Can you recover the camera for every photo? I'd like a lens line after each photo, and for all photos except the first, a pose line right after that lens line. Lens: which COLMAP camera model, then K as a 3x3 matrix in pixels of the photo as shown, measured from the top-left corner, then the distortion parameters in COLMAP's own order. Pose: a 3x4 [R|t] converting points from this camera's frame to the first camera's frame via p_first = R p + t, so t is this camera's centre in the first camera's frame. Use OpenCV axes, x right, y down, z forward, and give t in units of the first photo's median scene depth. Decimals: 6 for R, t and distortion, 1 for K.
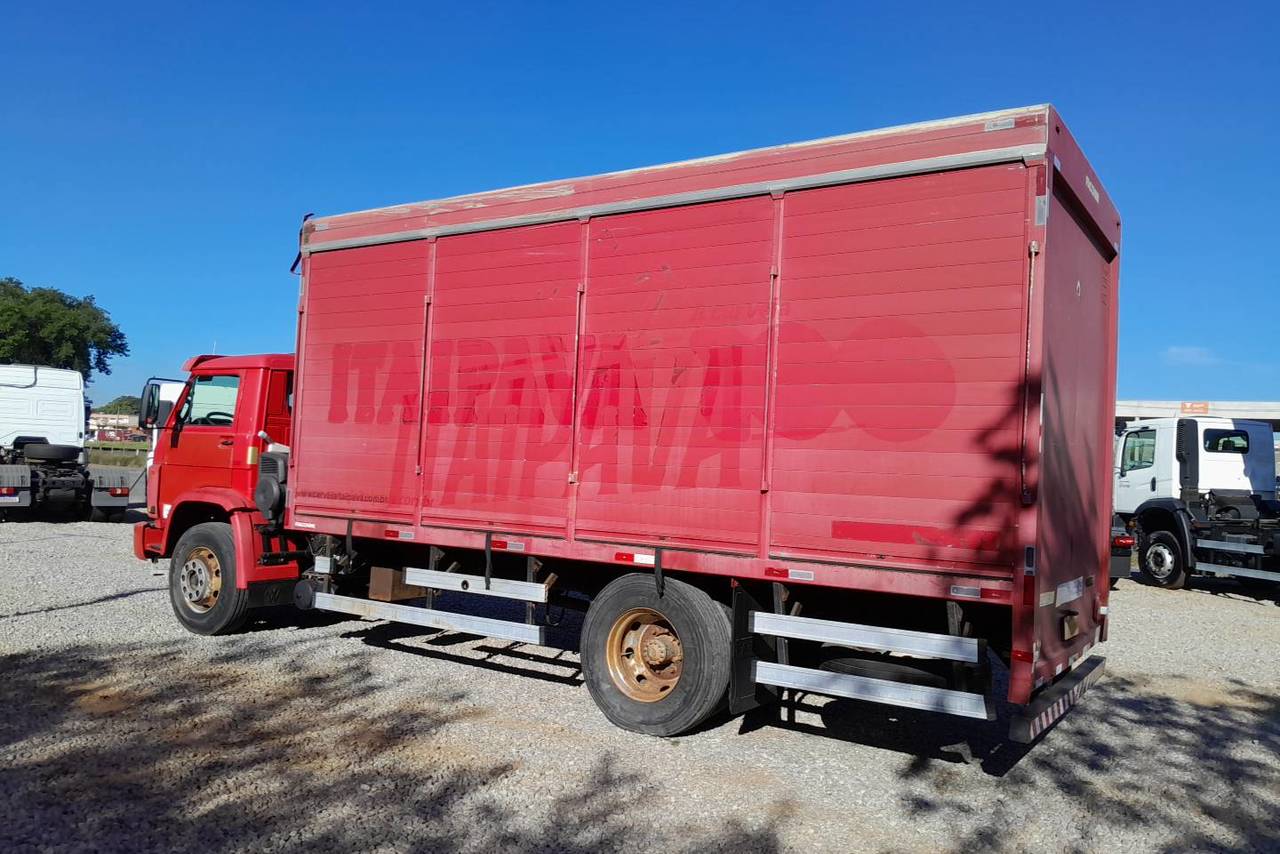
lens RADIAL K [[981.0, 0, 630.5], [0, 981.0, 429.7], [0, 0, 1]] dist [0.102995, -0.231561]
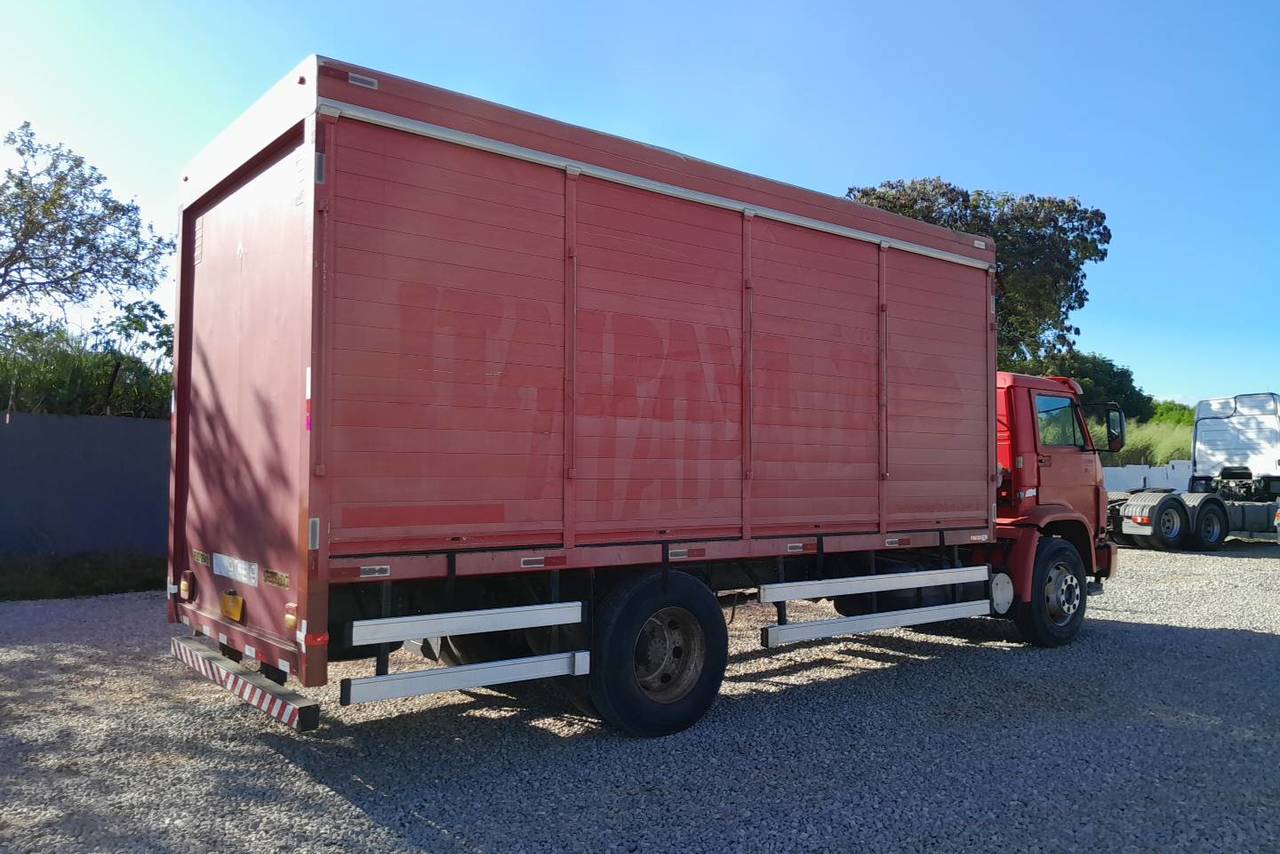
lens RADIAL K [[981.0, 0, 630.5], [0, 981.0, 429.7], [0, 0, 1]] dist [0.102995, -0.231561]
pose [[0.308282, 0.004179, 0.951286, -0.962504], [-0.030856, 0.999508, 0.005609, -0.000087], [-0.950794, -0.031082, 0.308260, 0.740788]]
